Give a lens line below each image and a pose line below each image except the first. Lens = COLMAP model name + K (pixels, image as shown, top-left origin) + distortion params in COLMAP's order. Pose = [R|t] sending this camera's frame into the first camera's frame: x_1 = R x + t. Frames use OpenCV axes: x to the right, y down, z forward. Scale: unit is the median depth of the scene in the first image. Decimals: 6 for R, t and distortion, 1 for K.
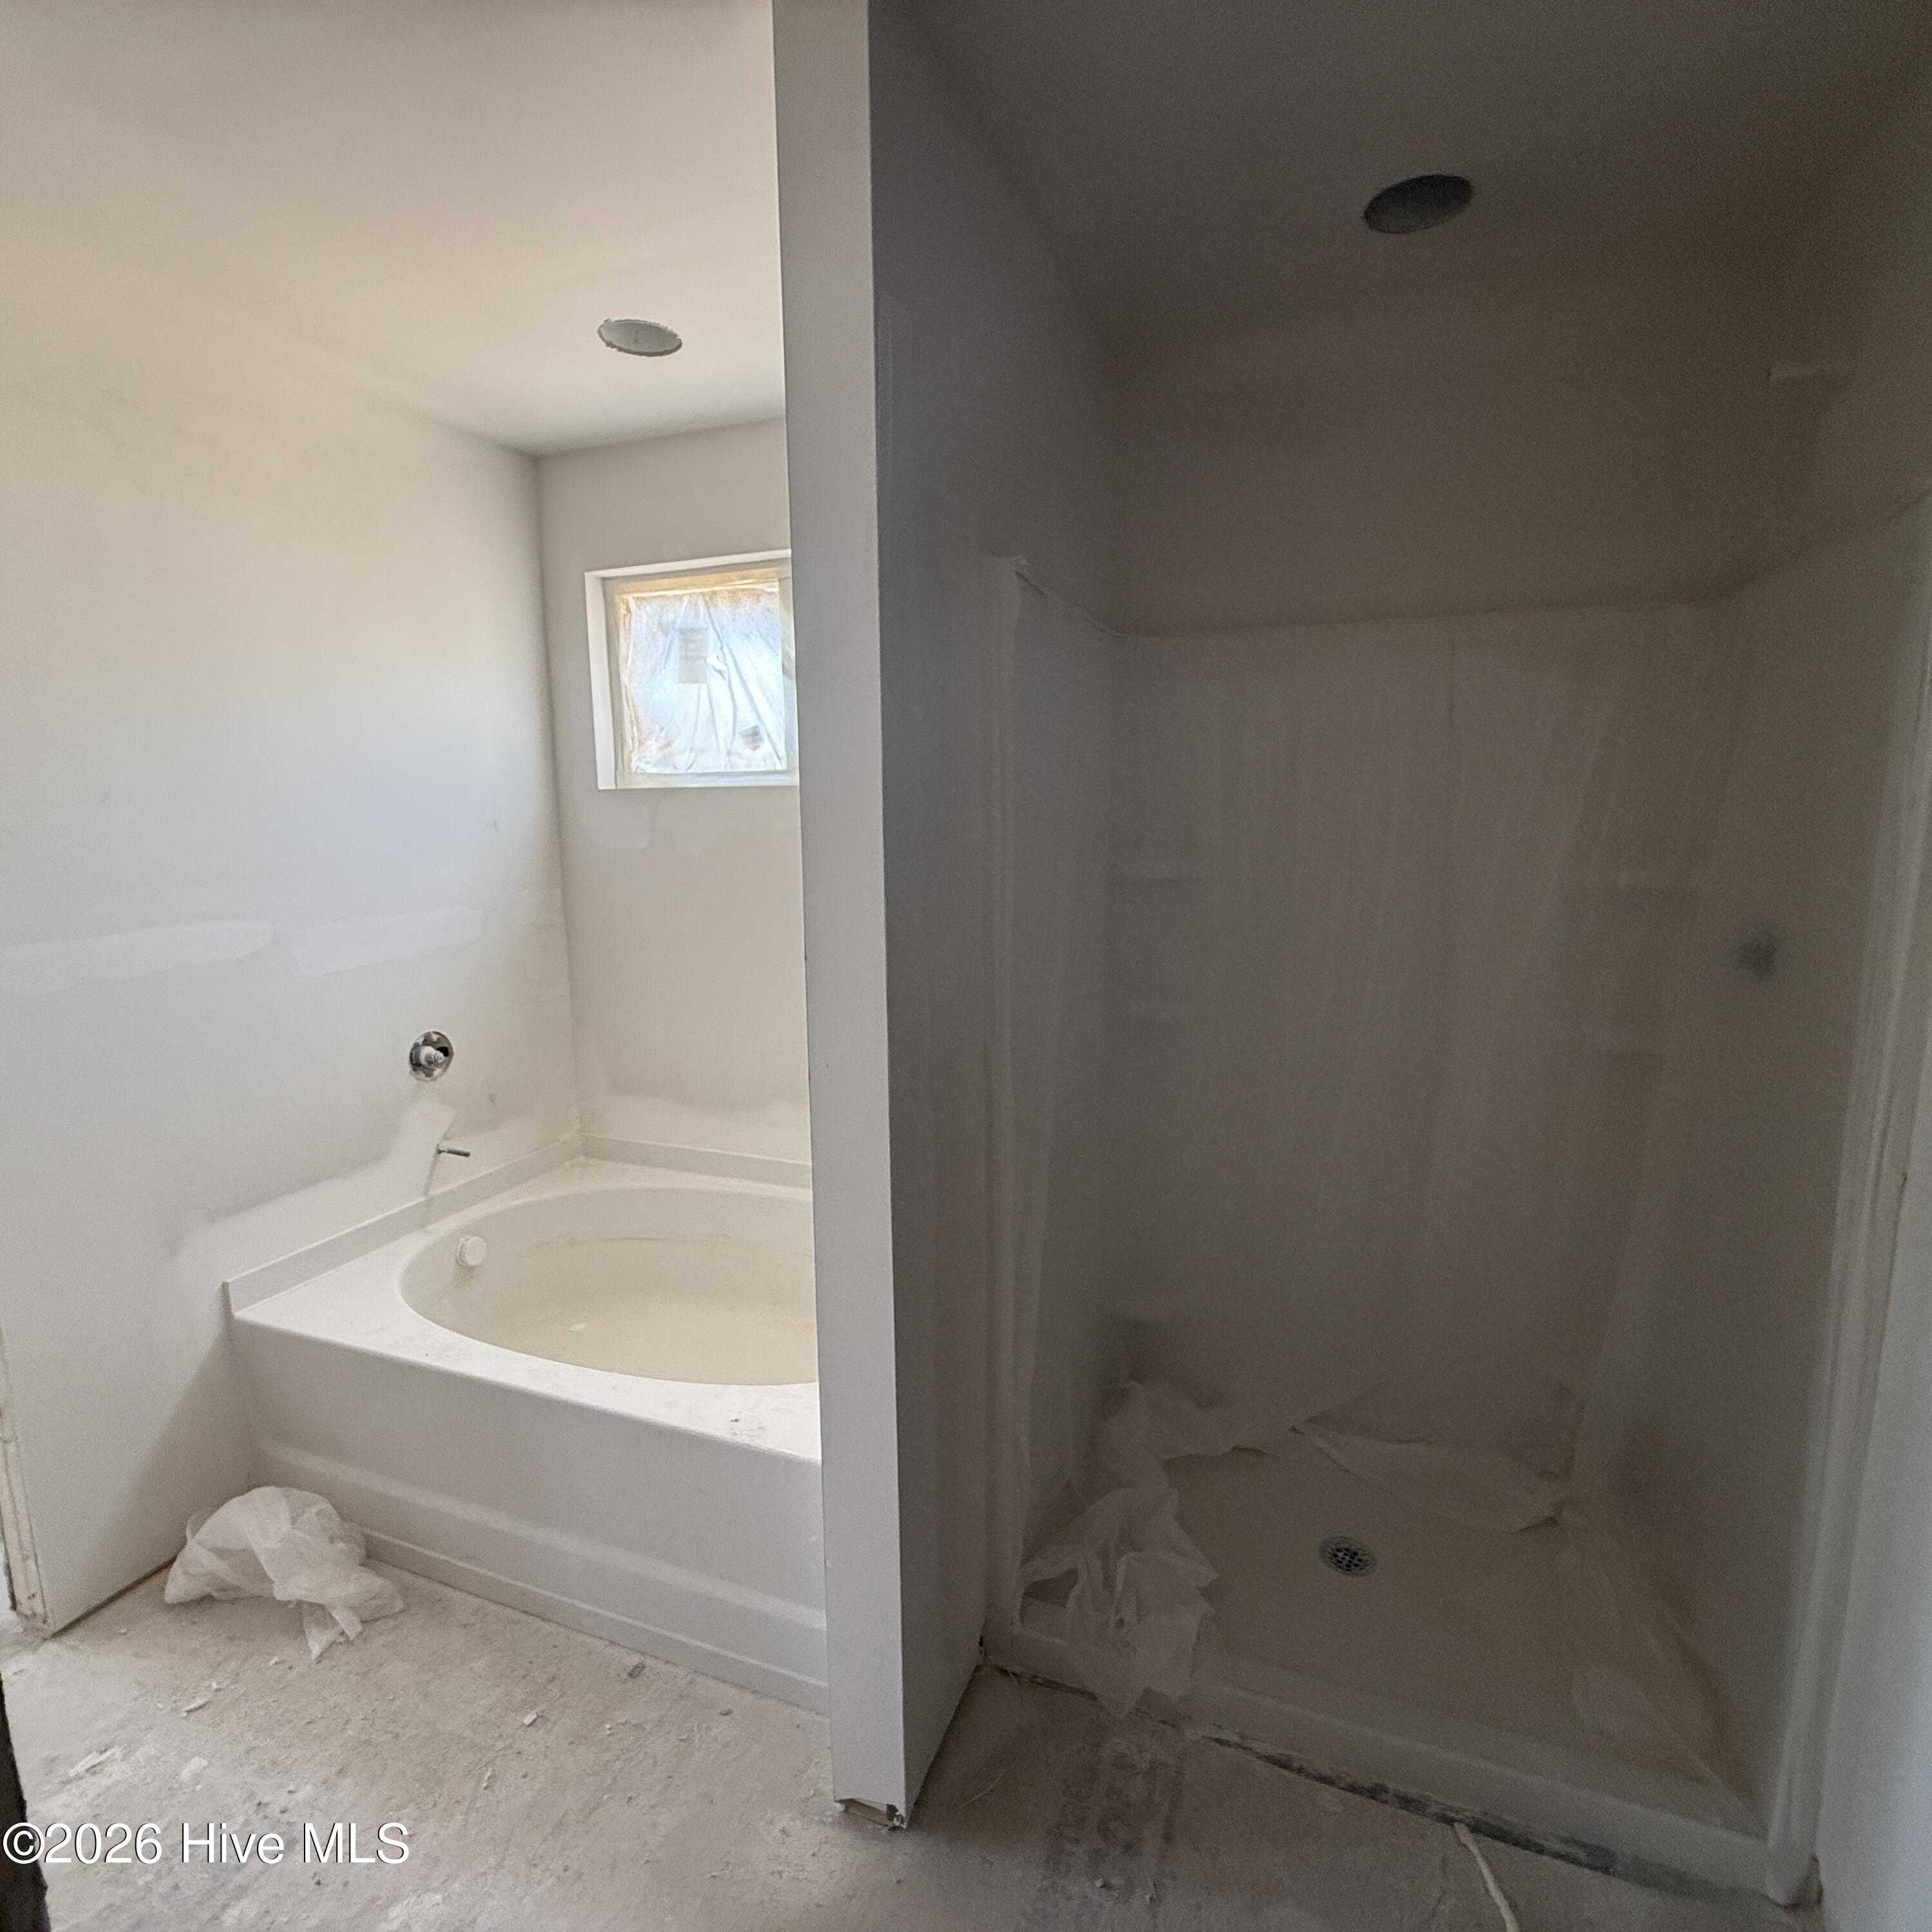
lens RADIAL K [[1025.9, 0, 958.3], [0, 1025.9, 984.4], [0, 0, 1]] dist [0.004013, -0.002354]
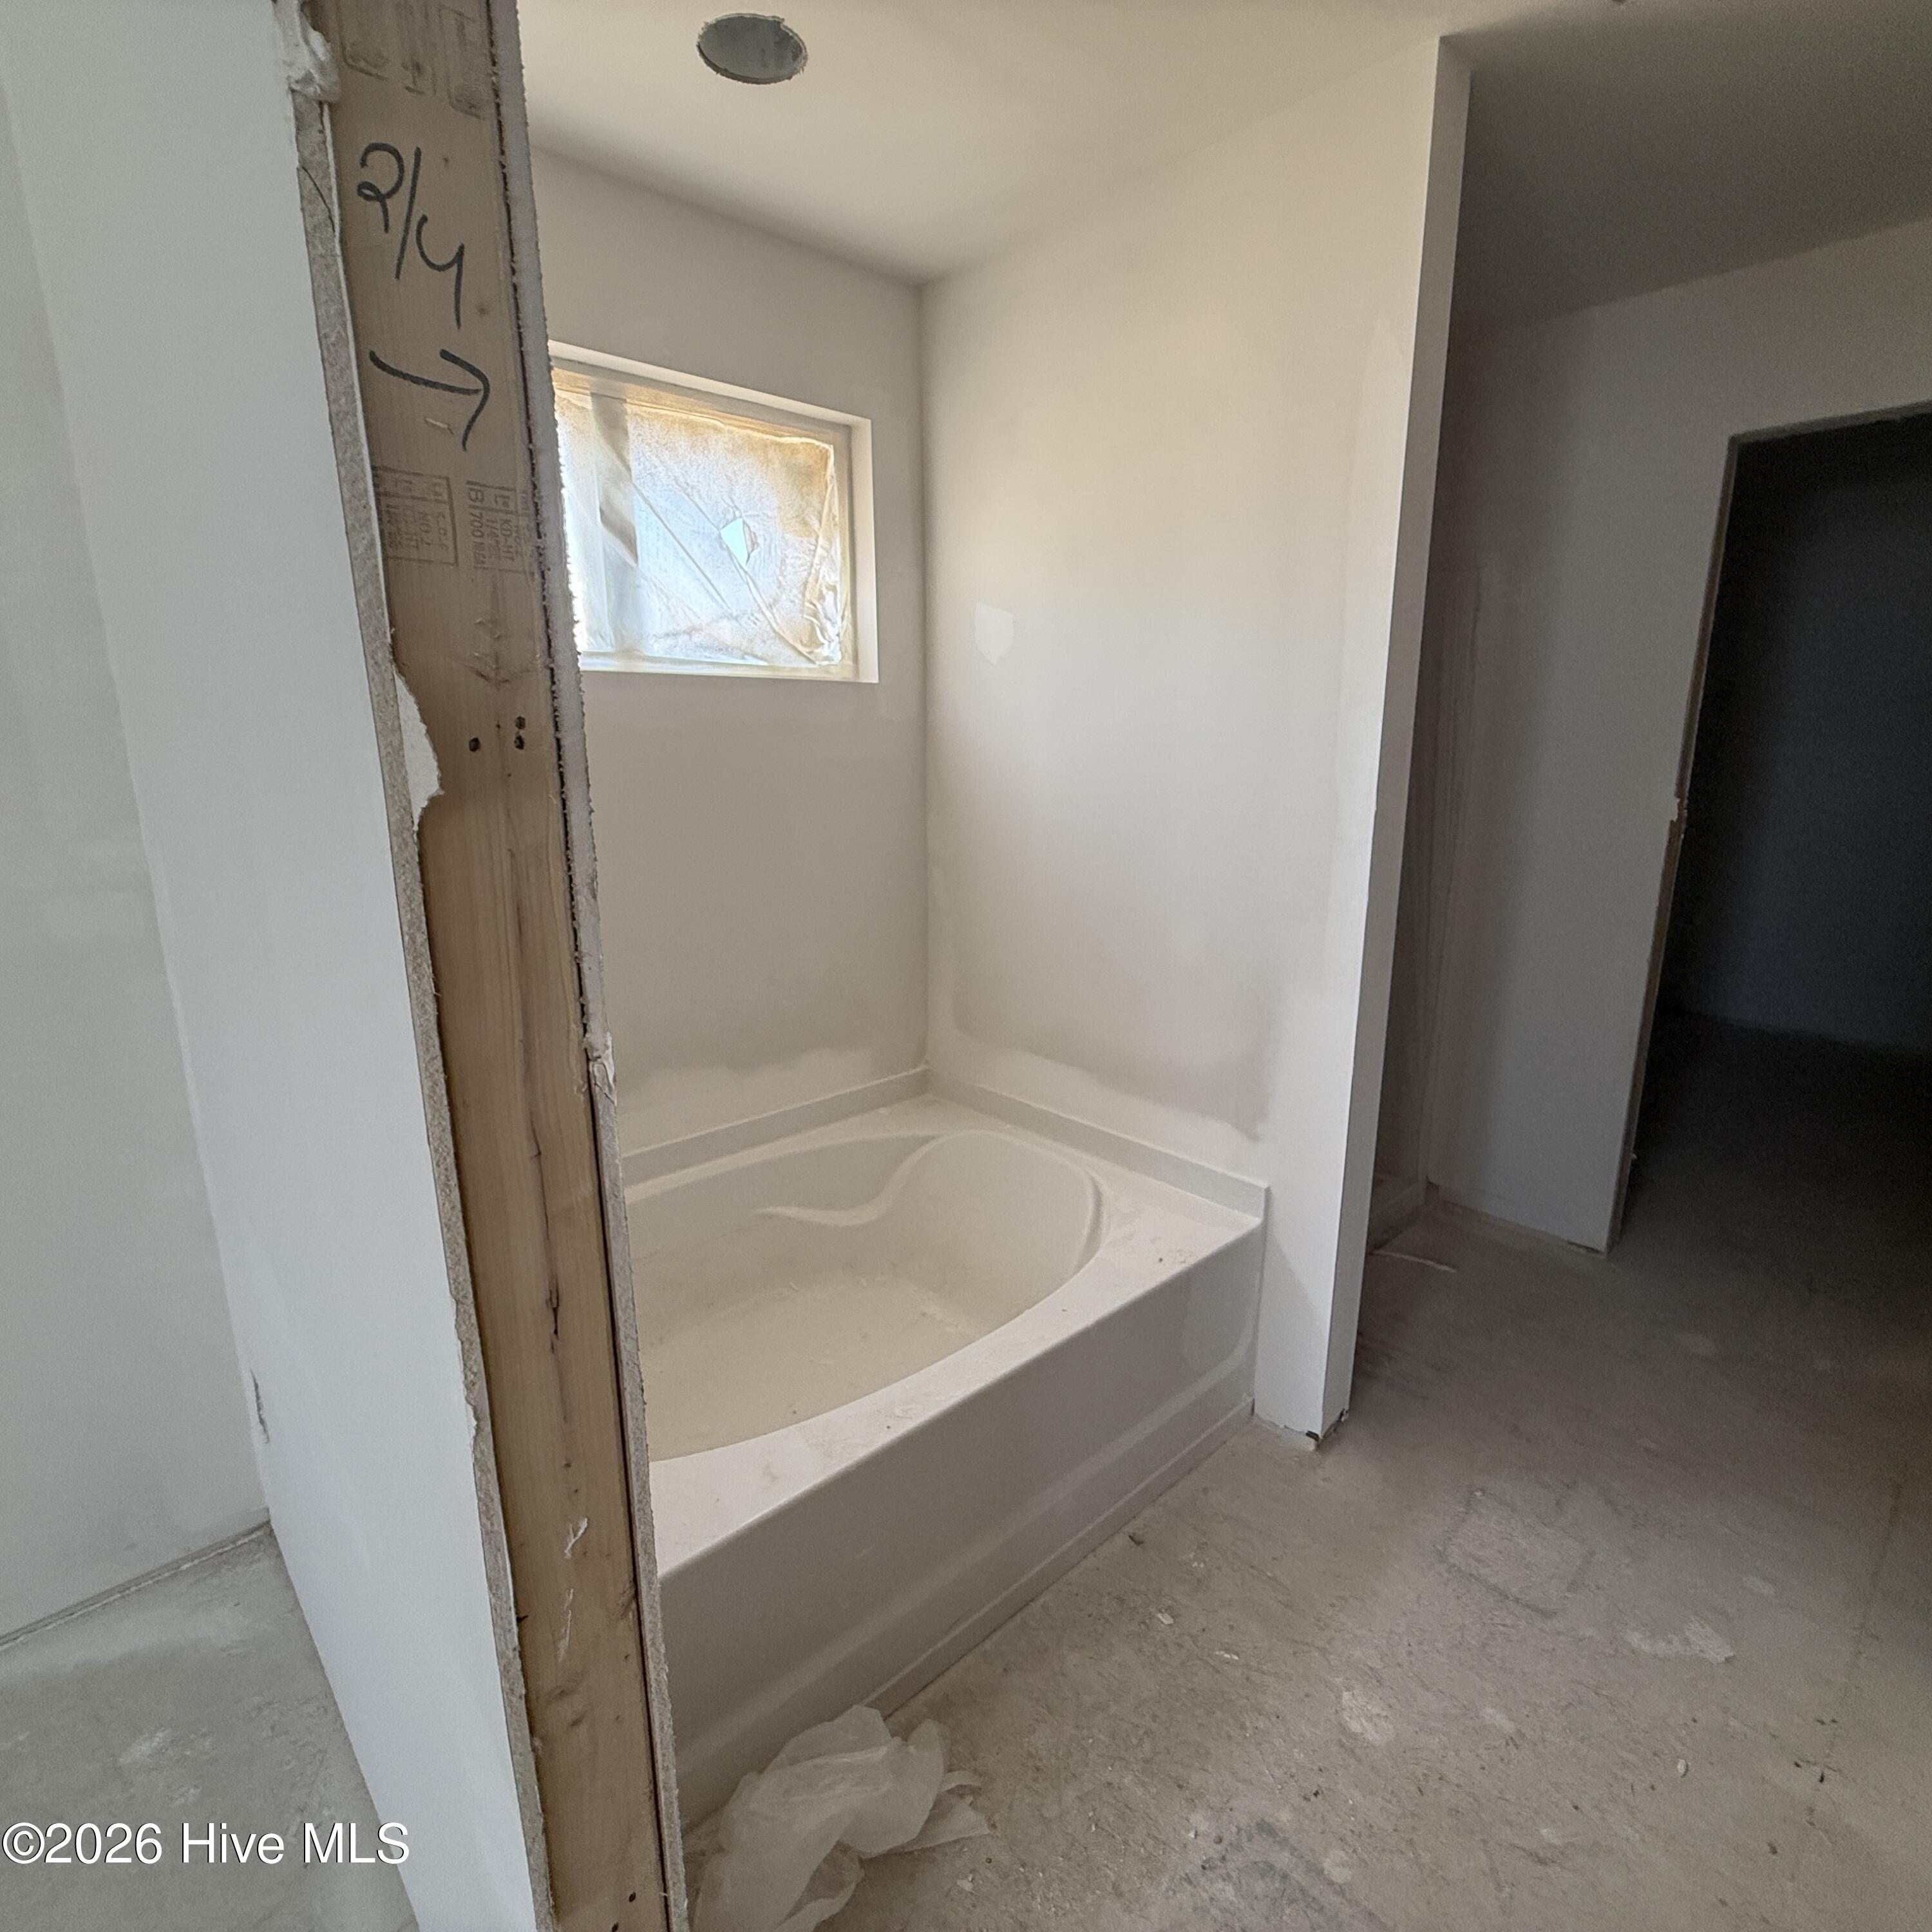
lens RADIAL K [[1025.9, 0, 961.2], [0, 1025.9, 953.5], [0, 0, 1]] dist [0.004013, -0.002354]
pose [[0.437488, -0.178602, 0.881309, -1.311723], [0.139701, 0.981677, 0.129594, -0.084609], [-0.888306, 0.066424, 0.454423, 0.699154]]
